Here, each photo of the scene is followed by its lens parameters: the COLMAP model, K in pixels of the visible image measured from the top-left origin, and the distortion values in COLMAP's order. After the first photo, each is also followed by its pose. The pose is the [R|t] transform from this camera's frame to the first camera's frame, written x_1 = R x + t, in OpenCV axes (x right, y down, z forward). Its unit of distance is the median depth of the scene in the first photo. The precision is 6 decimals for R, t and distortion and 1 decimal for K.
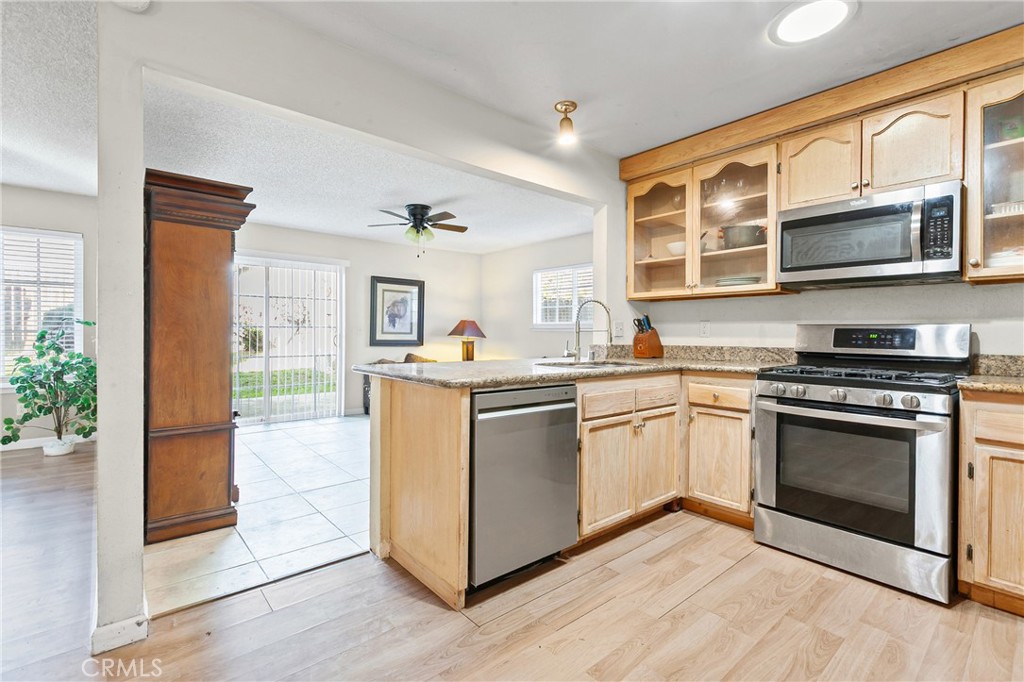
lens RADIAL K [[469.7, 0, 510.3], [0, 469.7, 332.2], [0, 0, 1]] dist [0.034199, 0.000144]
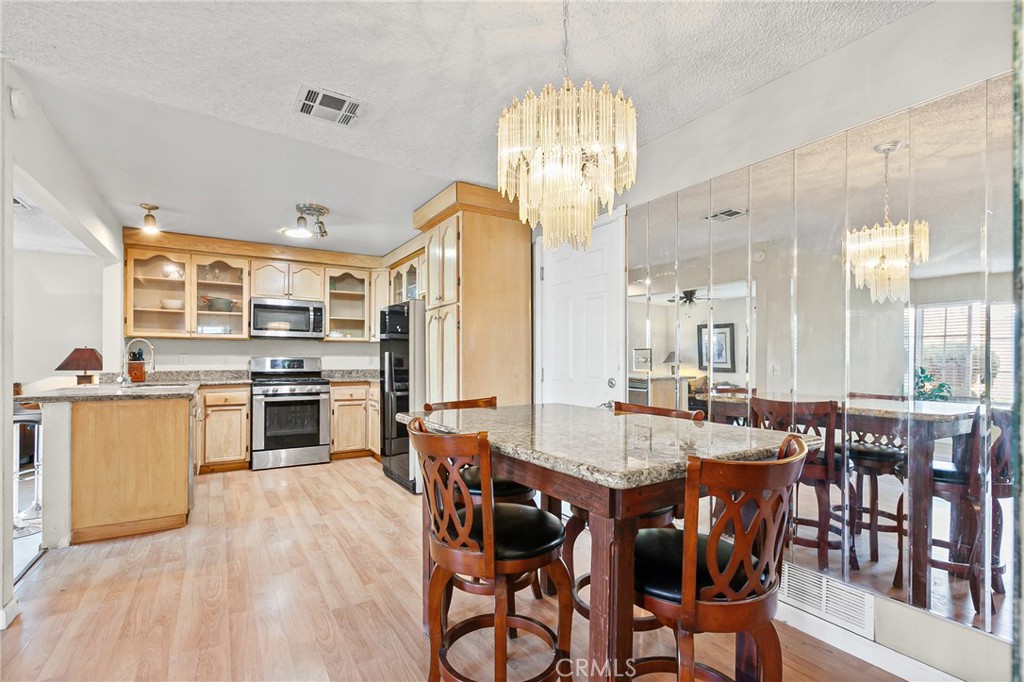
lens RADIAL K [[478.6, 0, 510.4], [0, 478.6, 357.3], [0, 0, 1]] dist [-0.000215, 0.000025]
pose [[0.159767, -0.002777, 0.987151, -1.143085], [-0.004311, 0.999985, 0.003511, -0.028233], [-0.987145, -0.004817, 0.159753, -0.311972]]
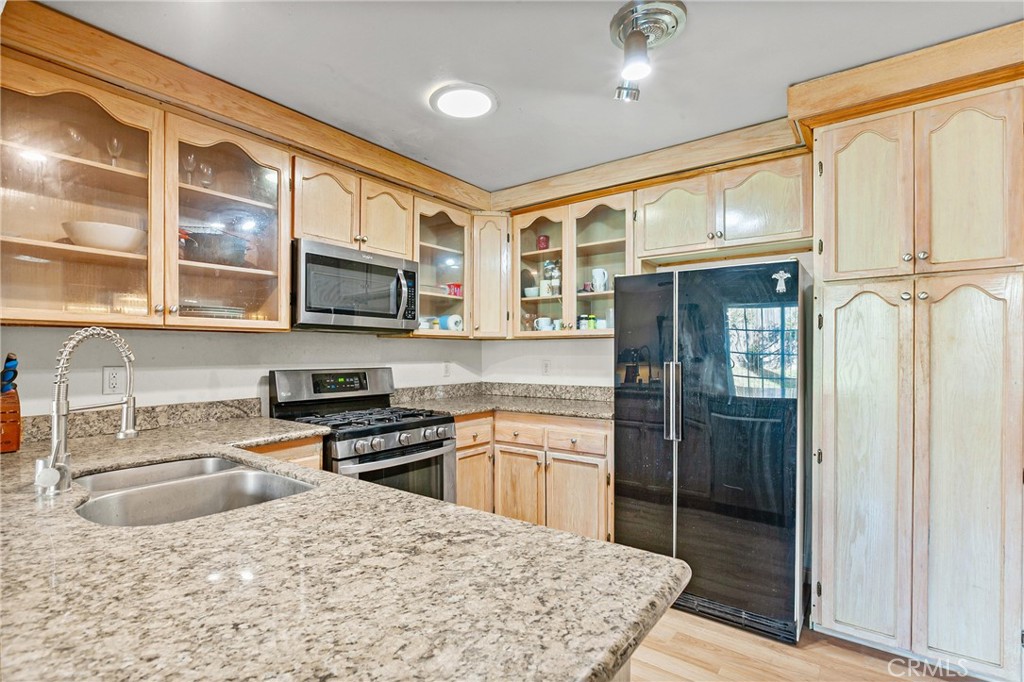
lens RADIAL K [[483.1, 0, 510.6], [0, 483.1, 350.4], [0, 0, 1]] dist [0.000342, 0.000001]
pose [[-0.211463, -0.006400, 0.977365, -0.350821], [-0.004652, 0.999974, 0.005542, -0.062599], [-0.977375, -0.003375, -0.211488, 0.823695]]
